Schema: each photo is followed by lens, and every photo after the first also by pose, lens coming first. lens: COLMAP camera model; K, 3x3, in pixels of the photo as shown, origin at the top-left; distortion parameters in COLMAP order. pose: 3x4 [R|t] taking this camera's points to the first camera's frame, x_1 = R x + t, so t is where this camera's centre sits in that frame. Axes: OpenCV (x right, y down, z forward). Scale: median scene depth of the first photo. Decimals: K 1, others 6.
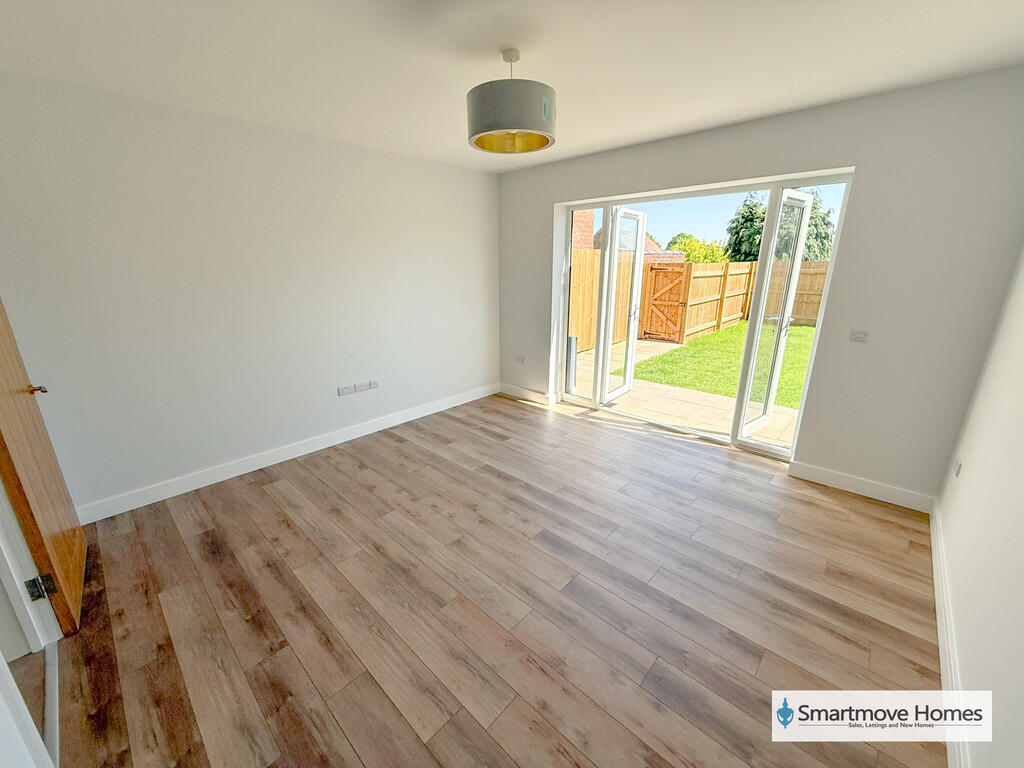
lens RADIAL K [[409.3, 0, 508.2], [0, 409.3, 385.3], [0, 0, 1]] dist [0.000211, 0.000002]
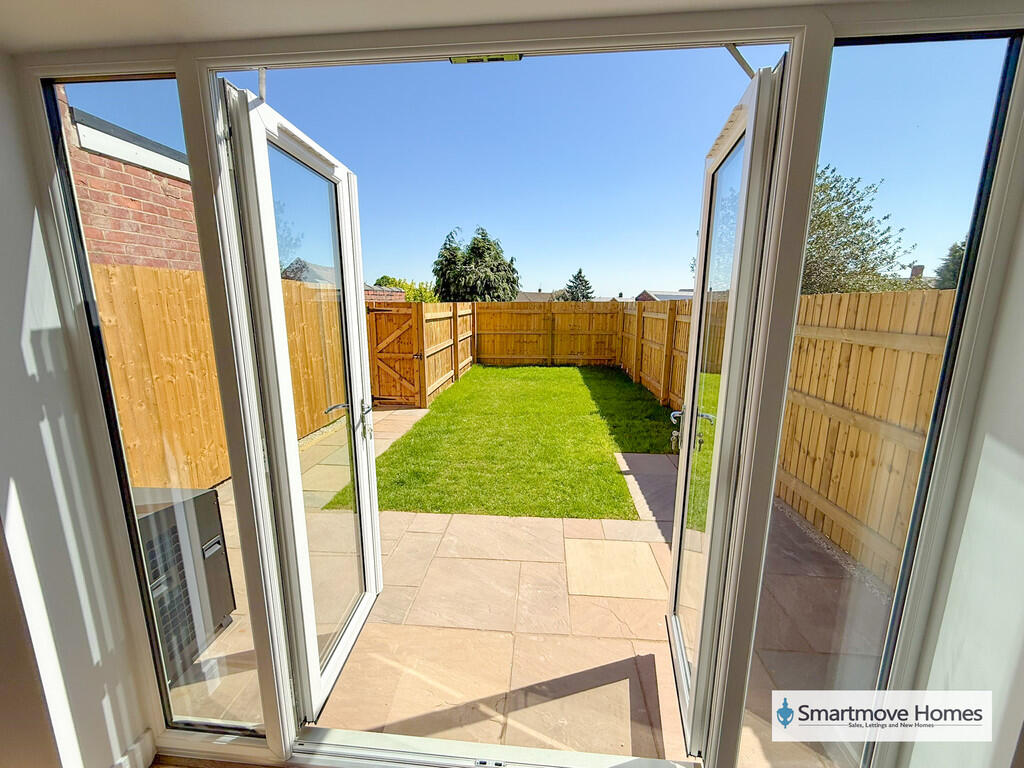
lens RADIAL K [[409.3, 0, 508.5], [0, 409.3, 381.1], [0, 0, 1]] dist [0.000211, 0.000002]
pose [[0.786044, -0.110996, 0.608124, 0.246076], [0.173363, 0.983852, -0.044510, -0.231452], [-0.593363, 0.140413, 0.792593, 0.801965]]
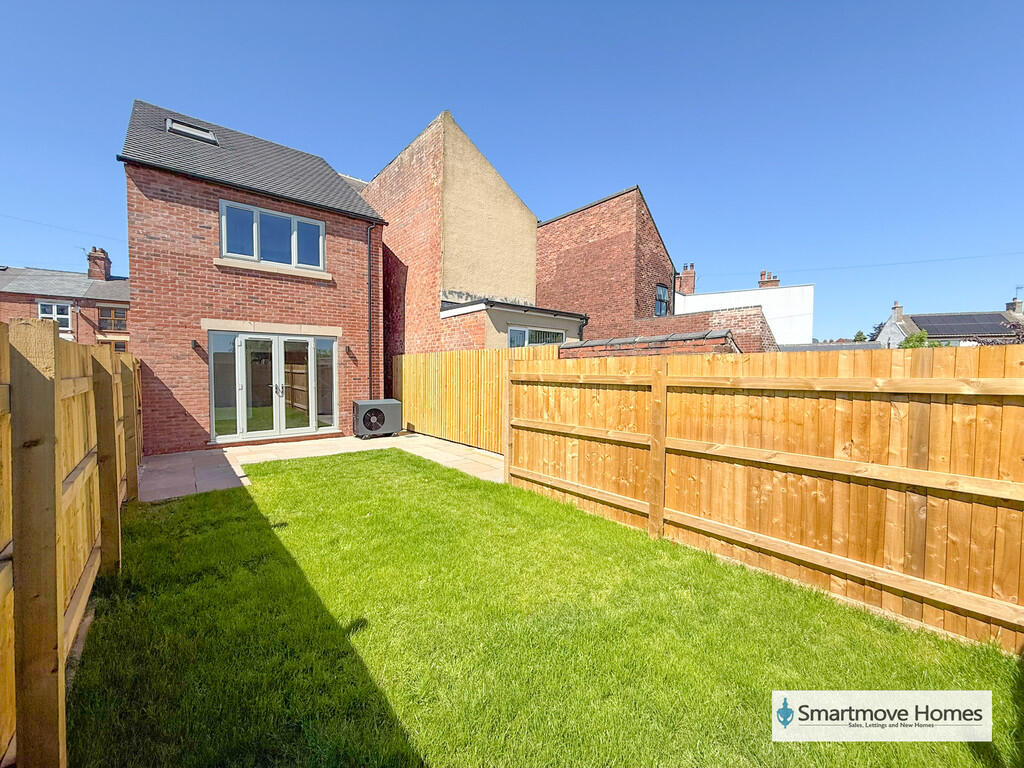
lens RADIAL K [[409.3, 0, 508.2], [0, 409.3, 383.0], [0, 0, 1]] dist [0.000211, 0.000002]
pose [[-0.127525, 0.035316, -0.991206, 2.696007], [-0.285436, 0.955781, 0.070777, -0.761984], [0.949876, 0.291952, -0.111805, 2.669631]]
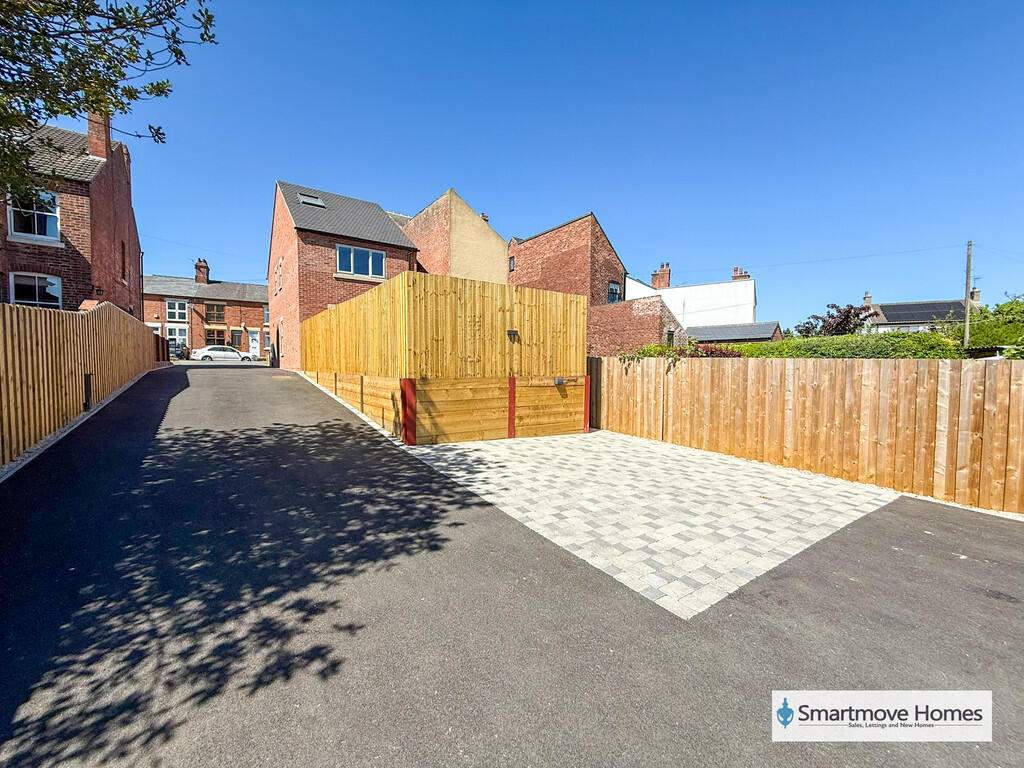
lens RADIAL K [[409.3, 0, 511.5], [0, 409.3, 384.7], [0, 0, 1]] dist [0.000211, 0.000002]
pose [[-0.188682, 0.047189, -0.980904, 4.702236], [-0.280753, 0.954564, 0.099926, -0.629297], [0.941051, 0.294246, -0.166860, 3.601542]]
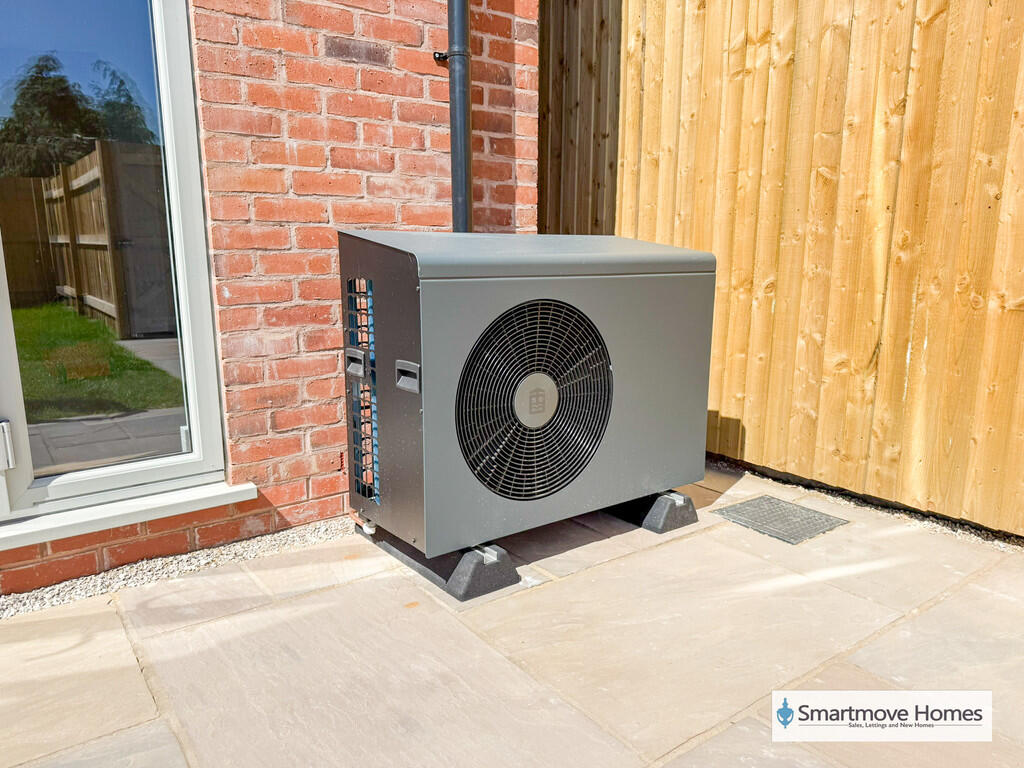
lens RADIAL K [[722.3, 0, 501.2], [0, 722.3, 377.1], [0, 0, 1]] dist [0.058524, -0.052070]
pose [[-0.182732, 0.182652, -0.966047, 0.691394], [-0.272395, 0.934720, 0.228253, -0.226857], [0.944674, 0.304856, -0.121050, 1.649386]]
